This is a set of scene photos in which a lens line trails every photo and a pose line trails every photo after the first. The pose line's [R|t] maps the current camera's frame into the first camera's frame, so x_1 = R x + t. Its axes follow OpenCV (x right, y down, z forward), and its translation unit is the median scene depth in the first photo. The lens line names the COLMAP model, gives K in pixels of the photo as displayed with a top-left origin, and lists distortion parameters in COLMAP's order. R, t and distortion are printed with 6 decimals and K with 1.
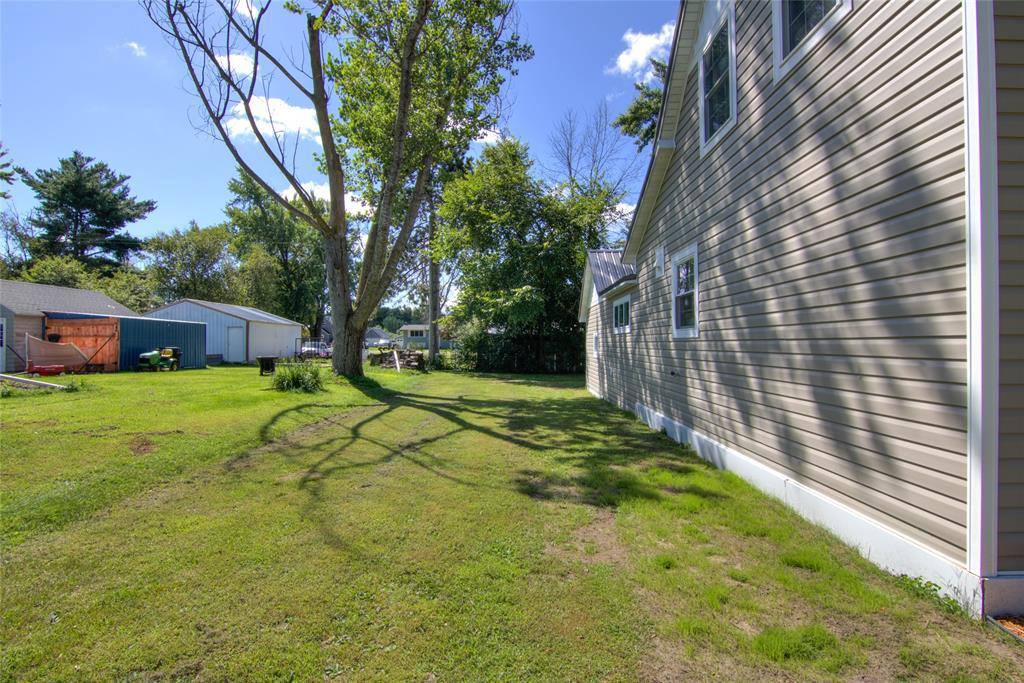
lens RADIAL K [[371.1, 0, 543.1], [0, 371.1, 342.0], [0, 0, 1]] dist [-0.000051, -0.003694]
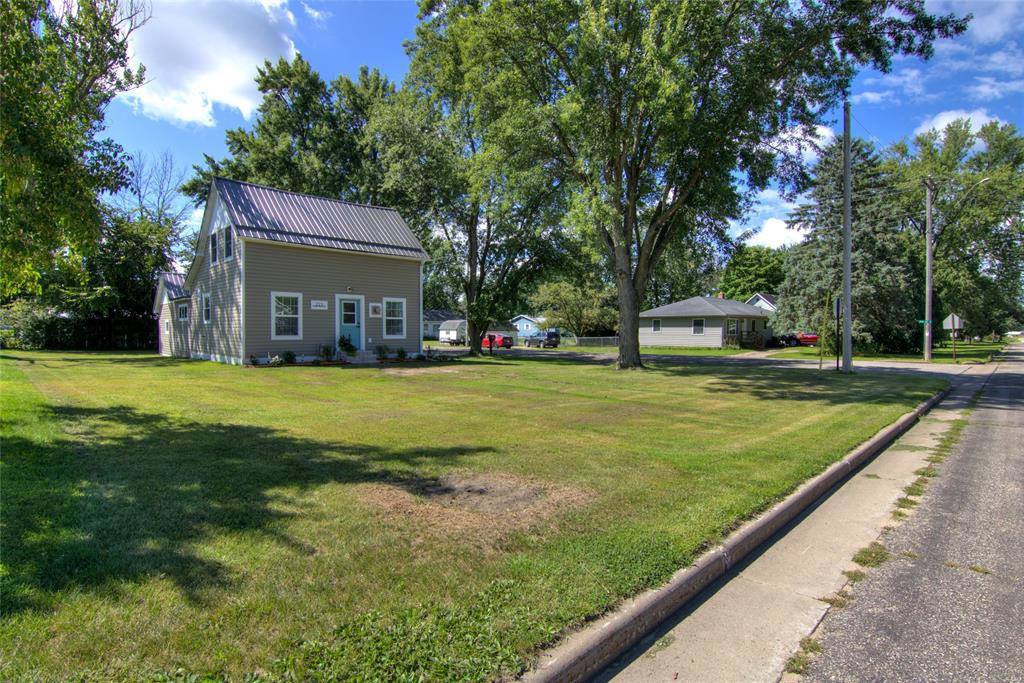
lens RADIAL K [[508.9, 0, 511.1], [0, 508.9, 350.3], [0, 0, 1]] dist [0.003787, -0.010851]
pose [[0.721836, -0.021310, 0.691736, -0.311686], [-0.008483, 0.999178, 0.039633, 0.006740], [-0.692013, -0.034476, 0.721062, -1.654914]]
